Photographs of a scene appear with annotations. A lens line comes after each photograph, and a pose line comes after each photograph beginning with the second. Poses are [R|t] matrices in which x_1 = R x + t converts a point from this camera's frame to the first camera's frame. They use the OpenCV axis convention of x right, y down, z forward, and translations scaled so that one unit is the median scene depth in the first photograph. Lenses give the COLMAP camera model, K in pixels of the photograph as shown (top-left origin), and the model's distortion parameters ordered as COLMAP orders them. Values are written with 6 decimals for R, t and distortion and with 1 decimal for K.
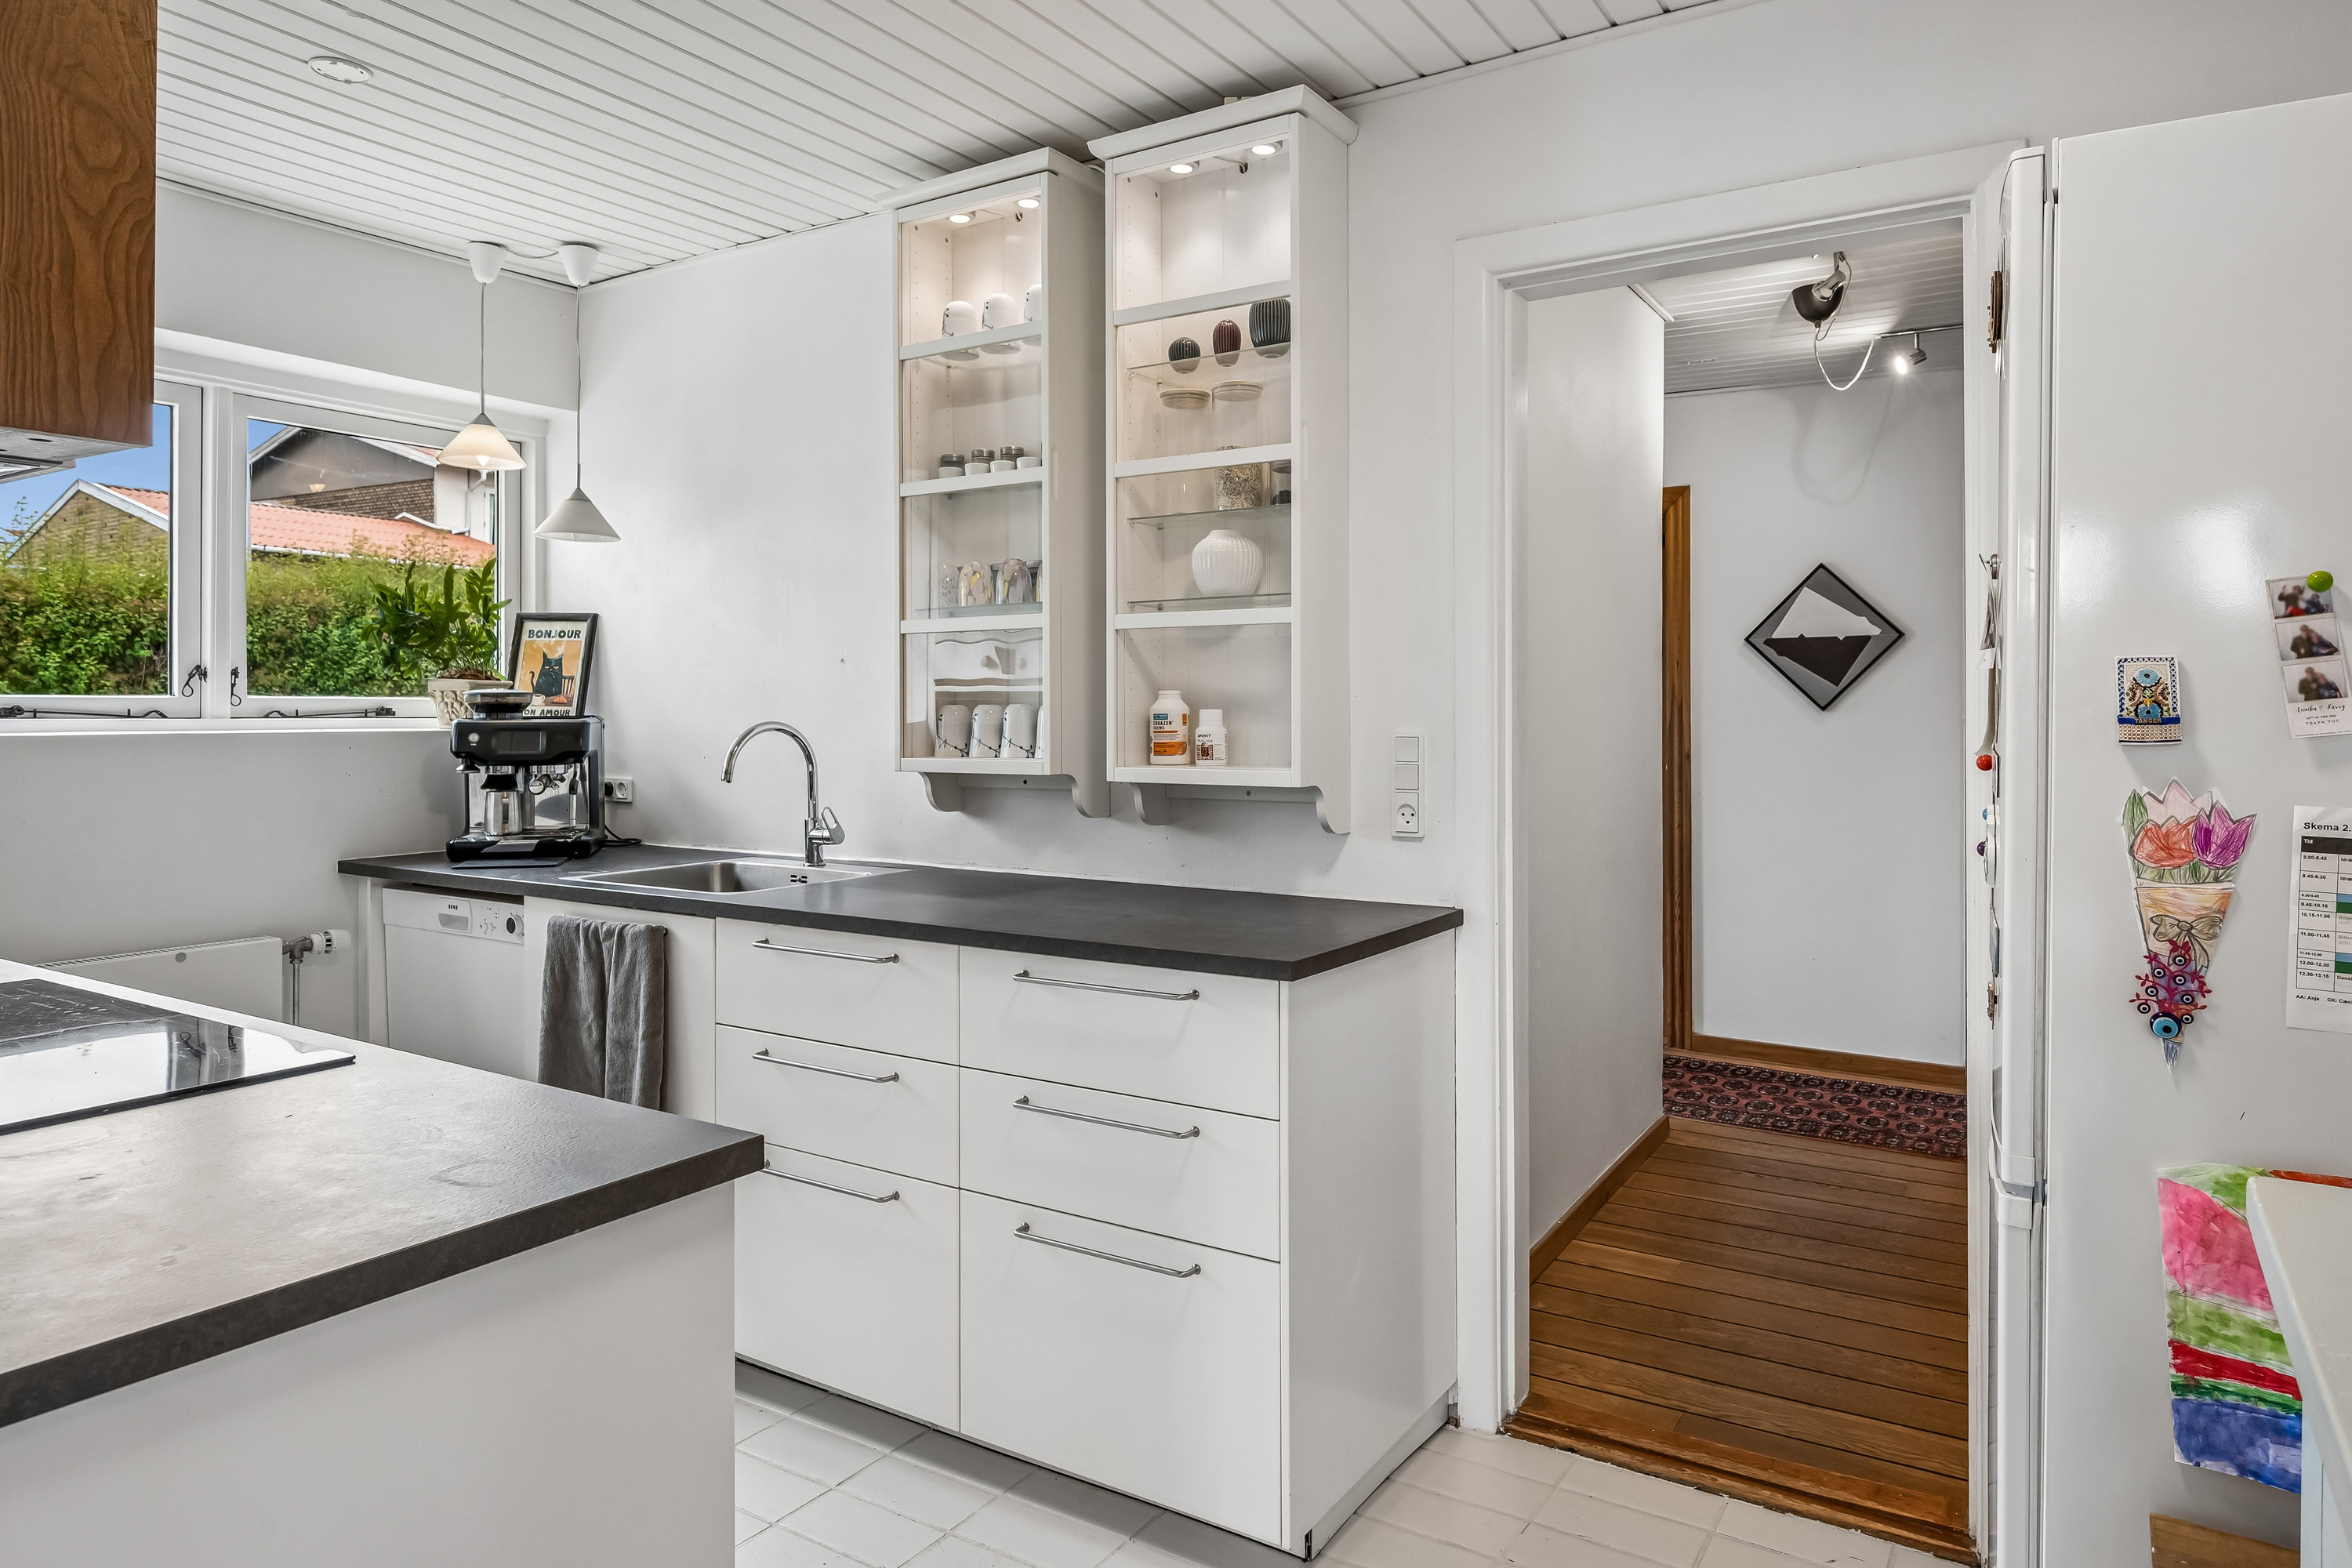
lens RADIAL K [[1458.9, 0, 1176.2], [0, 1458.9, 698.7], [0, 0, 1]] dist [0.001090, 0.001204]
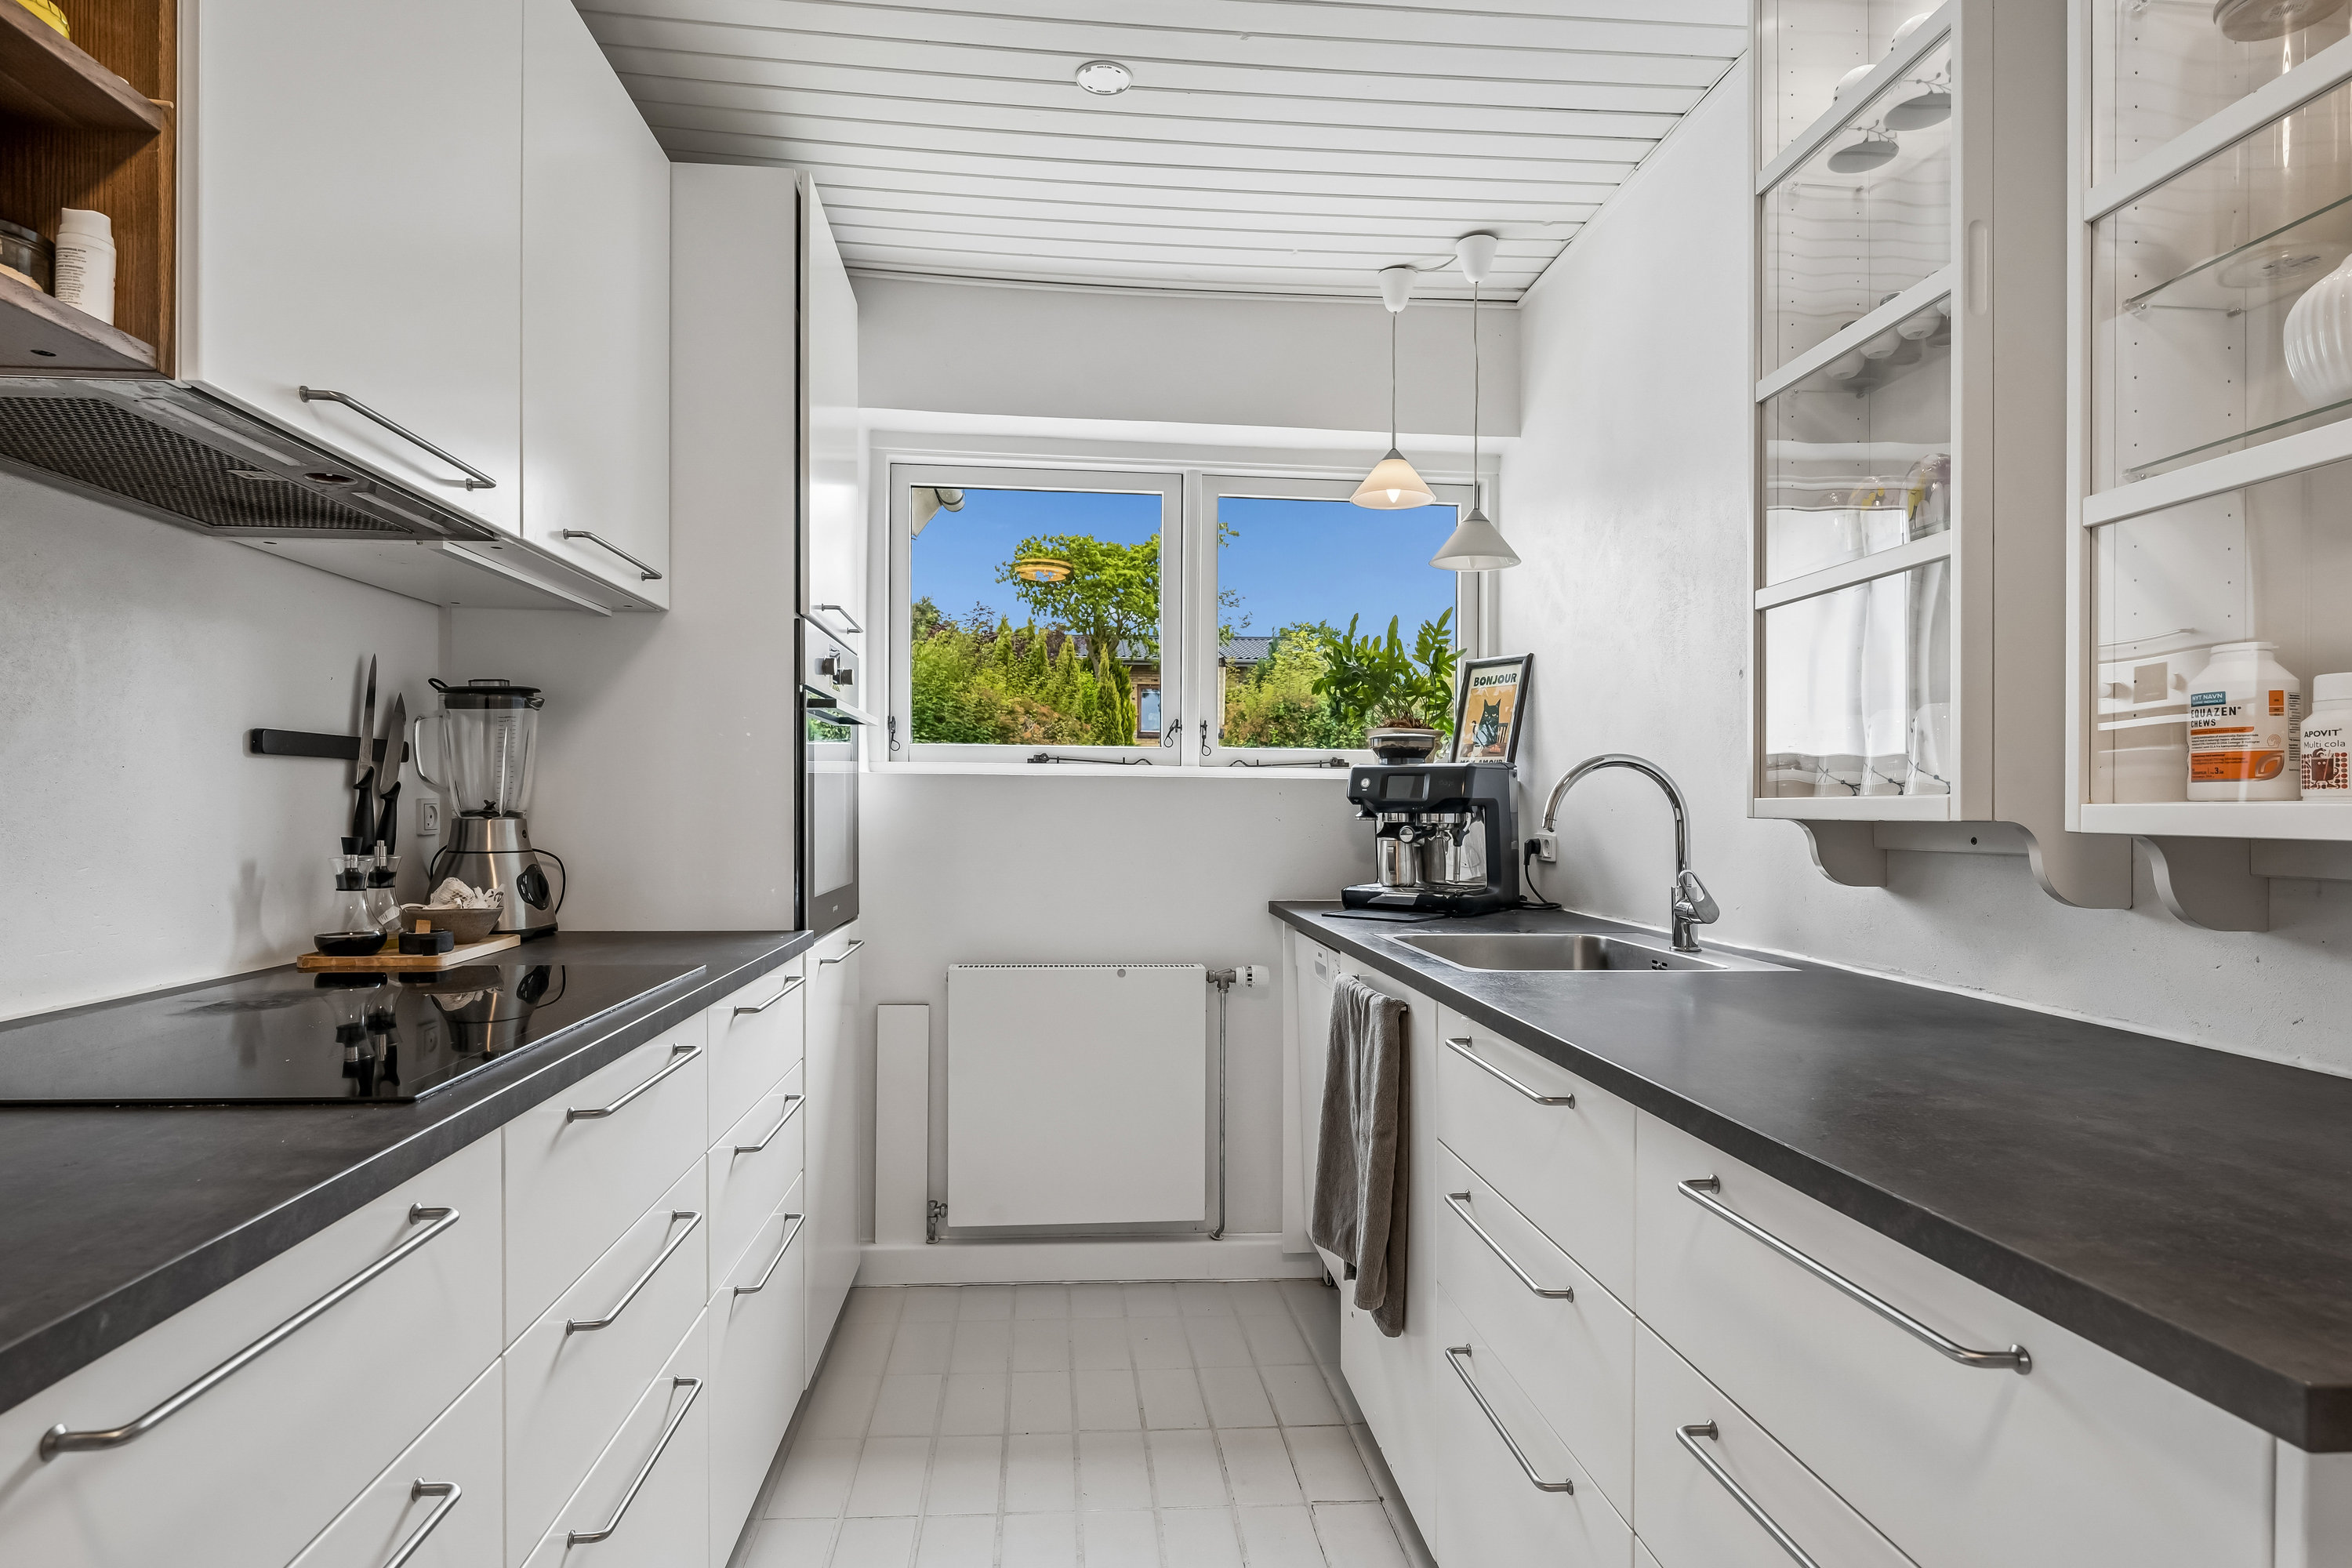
lens RADIAL K [[1223.7, 0, 1170.9], [0, 1223.7, 808.7], [0, 0, 1]] dist [-0.014685, -0.001095]
pose [[0.614520, 0.009205, -0.788848, 0.076454], [-0.005352, 0.999958, 0.007499, 0.038813], [0.788883, -0.000386, 0.614543, 0.405931]]
